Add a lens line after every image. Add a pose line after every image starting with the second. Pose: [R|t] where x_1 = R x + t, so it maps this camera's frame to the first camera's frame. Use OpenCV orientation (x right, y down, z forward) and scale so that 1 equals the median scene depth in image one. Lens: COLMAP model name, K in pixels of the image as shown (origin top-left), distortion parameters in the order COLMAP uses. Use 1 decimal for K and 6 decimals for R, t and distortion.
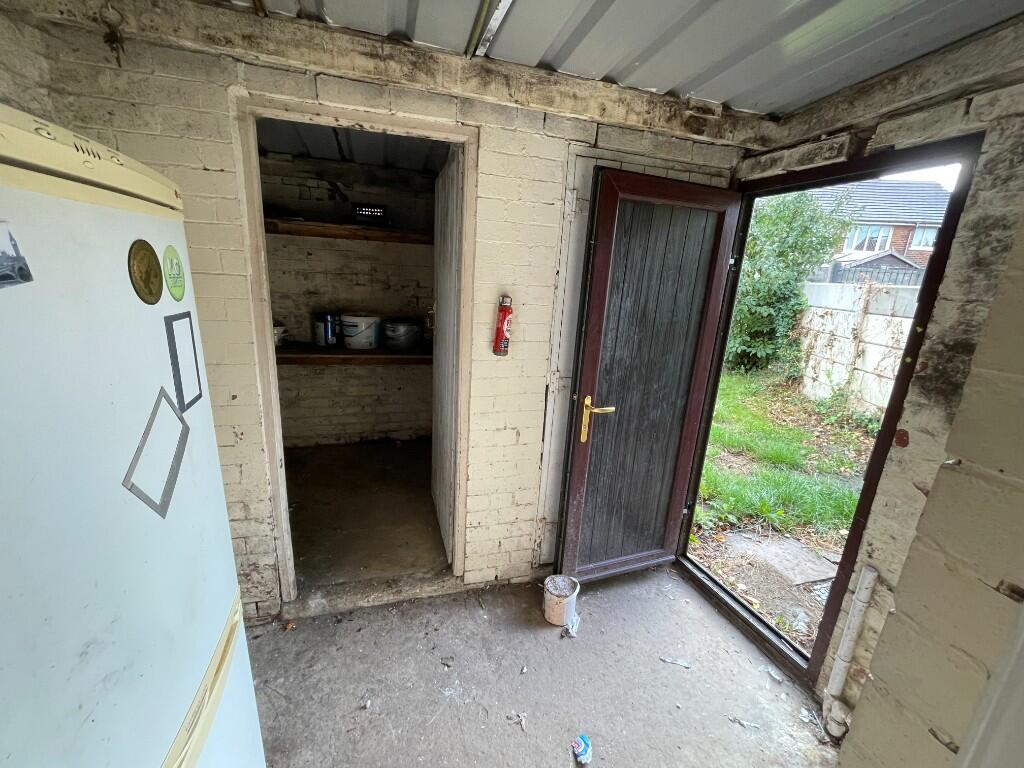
lens RADIAL K [[412.7, 0, 511.0], [0, 412.7, 382.4], [0, 0, 1]] dist [-0.003162, -0.000119]
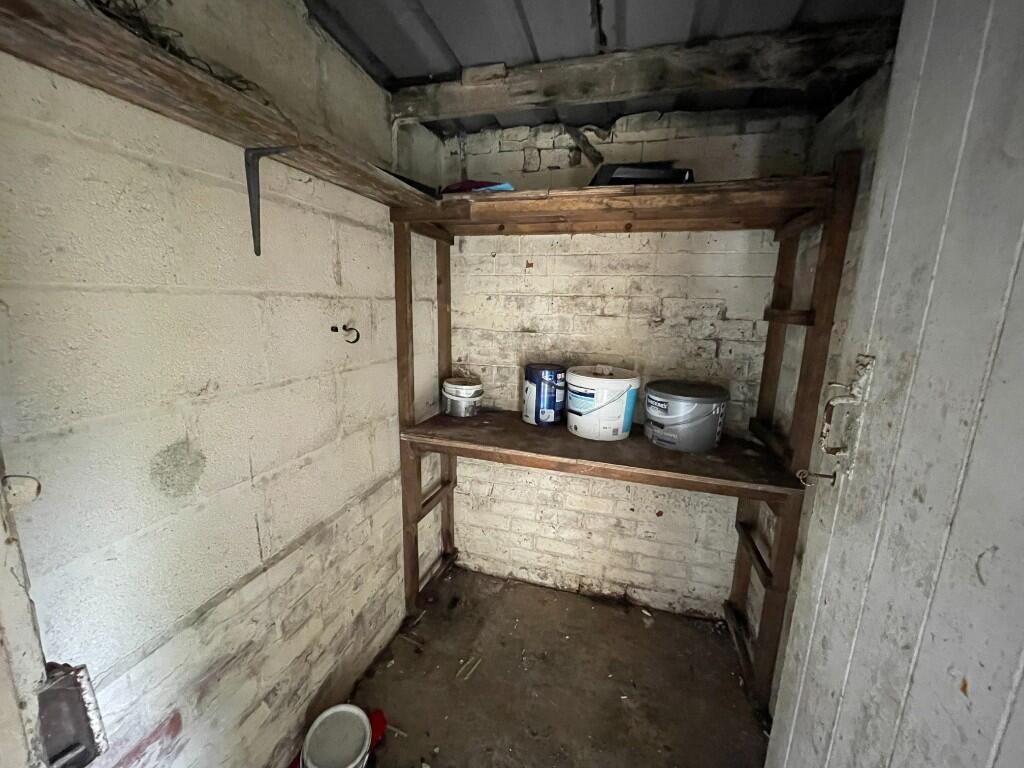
lens RADIAL K [[412.7, 0, 513.9], [0, 412.7, 383.0], [0, 0, 1]] dist [-0.003162, -0.000119]
pose [[0.846248, 0.075234, -0.527451, -0.180753], [-0.115250, 0.992390, -0.043357, -0.113618], [0.520175, 0.097480, 0.848478, 0.493837]]
